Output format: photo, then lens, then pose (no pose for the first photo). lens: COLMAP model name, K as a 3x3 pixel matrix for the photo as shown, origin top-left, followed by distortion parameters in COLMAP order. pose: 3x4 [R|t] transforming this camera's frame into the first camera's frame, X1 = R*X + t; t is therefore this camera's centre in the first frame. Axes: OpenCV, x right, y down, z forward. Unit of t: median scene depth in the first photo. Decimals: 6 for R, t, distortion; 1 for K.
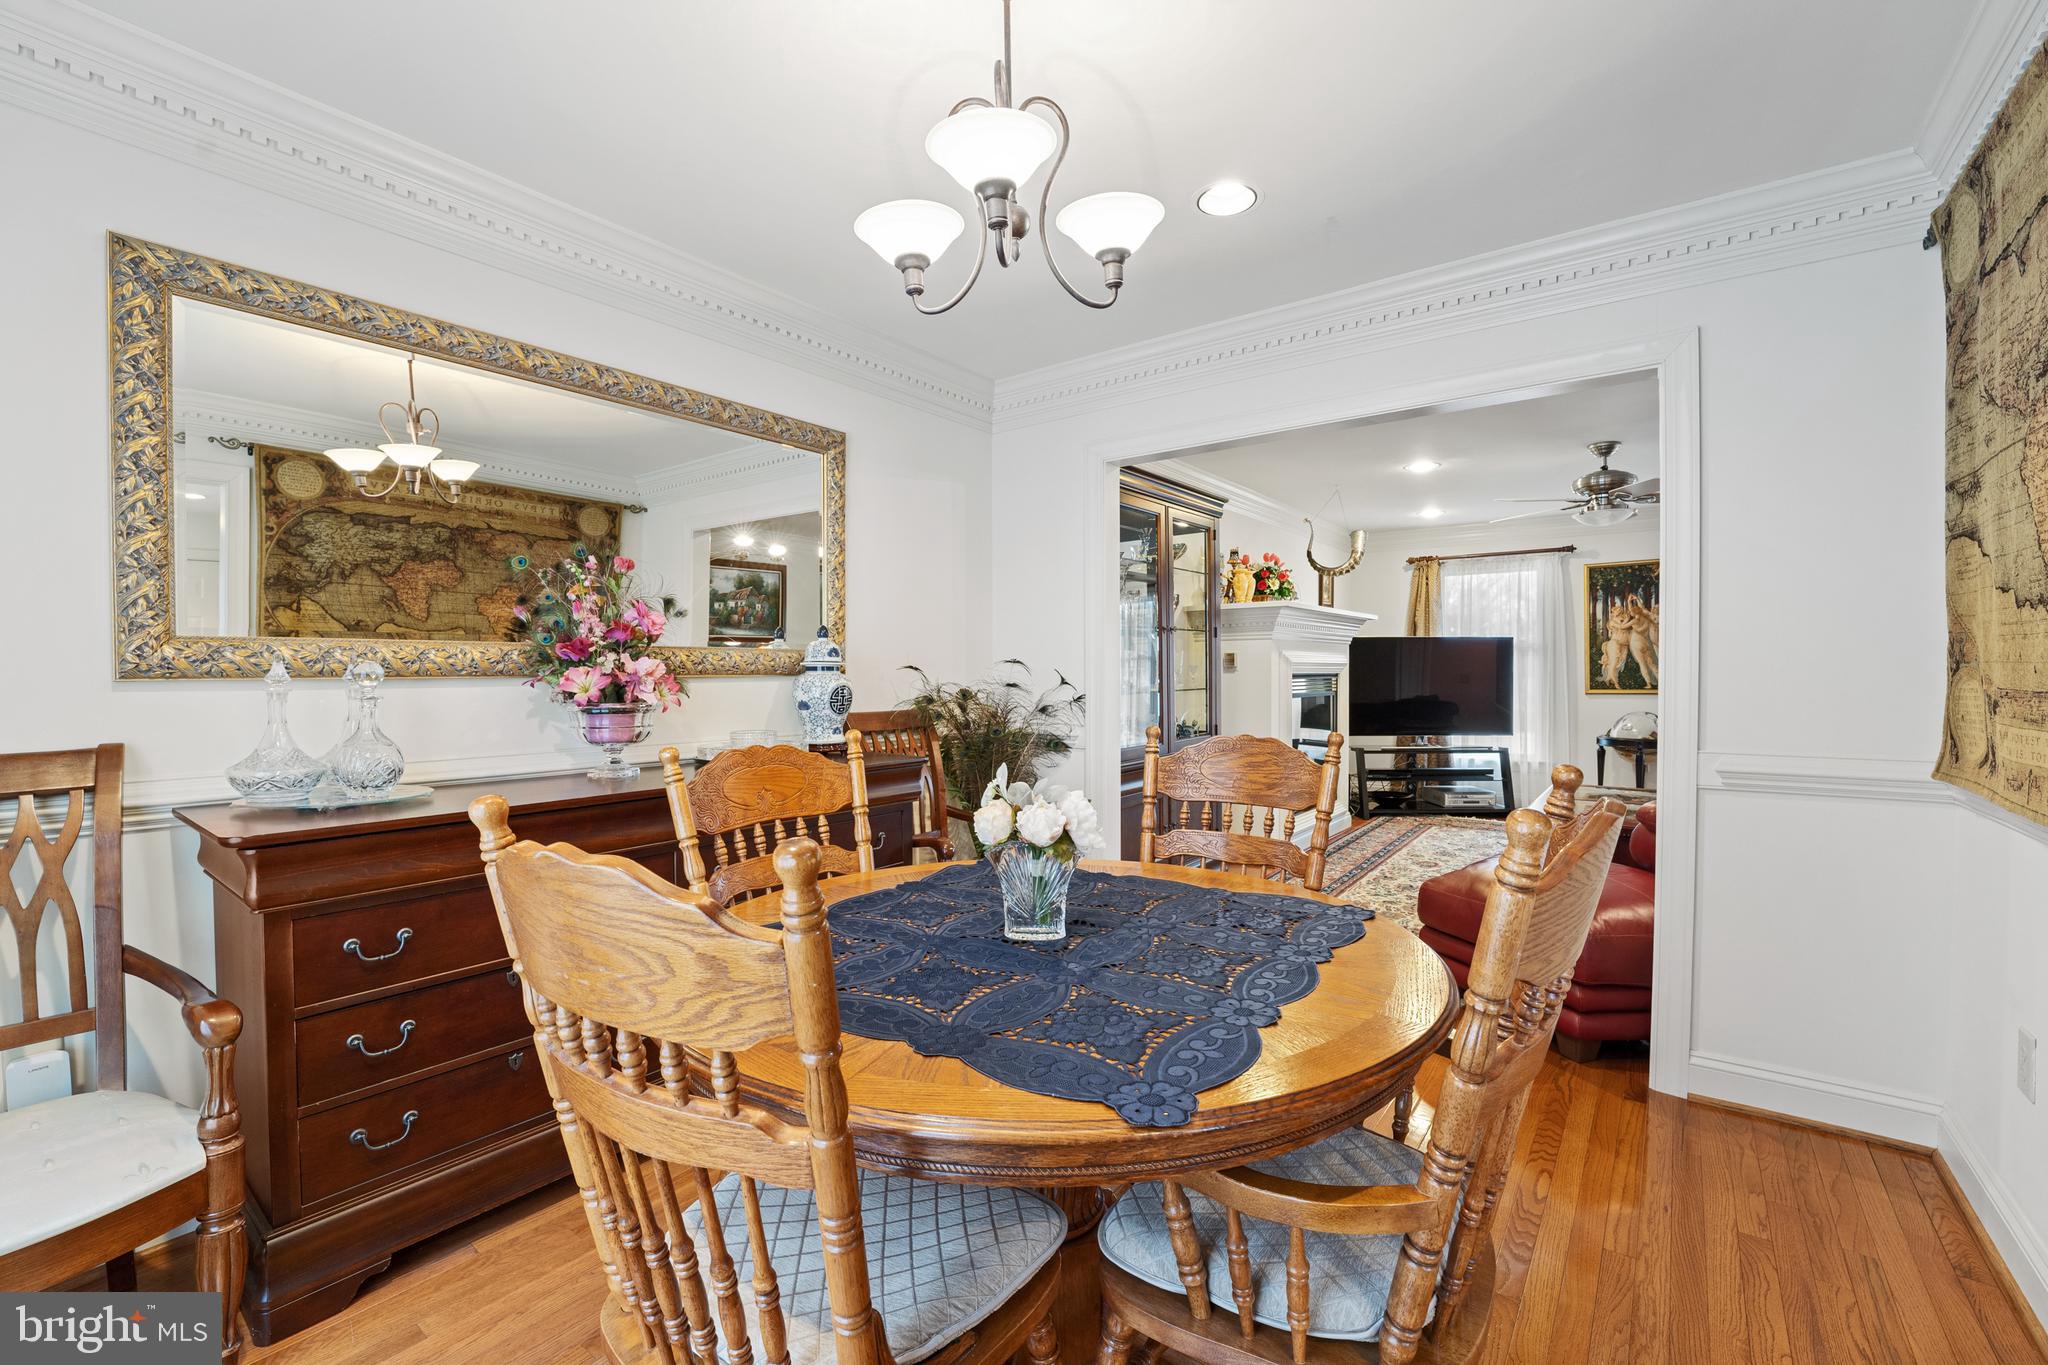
lens RADIAL K [[857.1, 0, 1024.2], [0, 857.1, 685.8], [0, 0, 1]] dist [-0.025895, 0.000729]
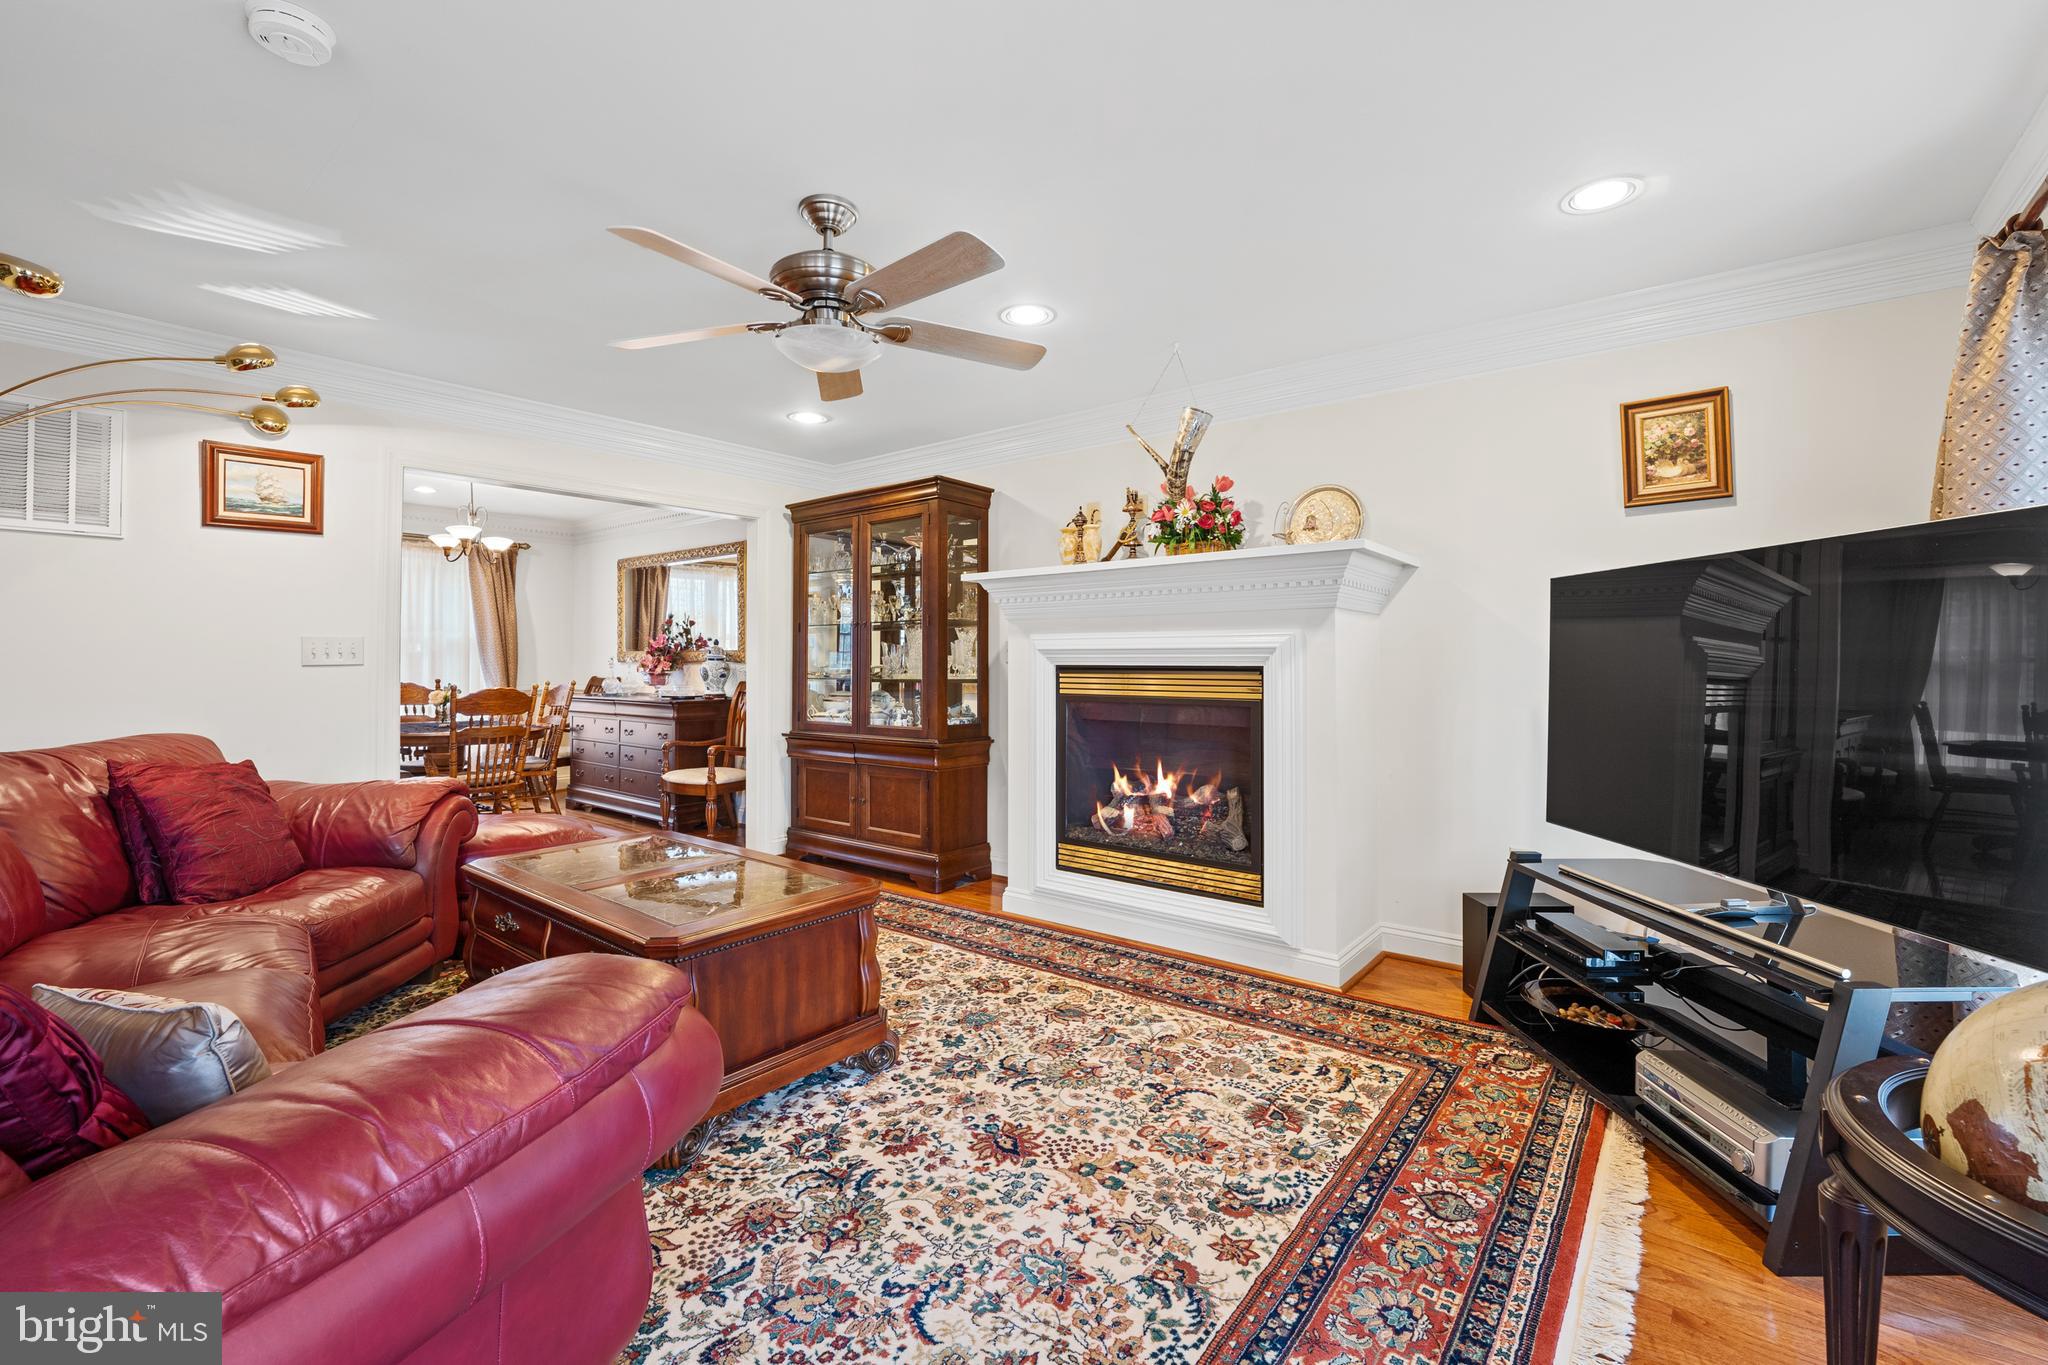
lens RADIAL K [[873.5, 0, 1015.9], [0, 873.5, 655.4], [0, 0, 1]] dist [-0.022053, -0.000143]
pose [[-0.027620, -0.006668, -0.999596, 0.818758], [-0.021476, 0.999751, -0.006076, -0.013748], [0.999388, 0.021299, -0.027757, 0.776391]]
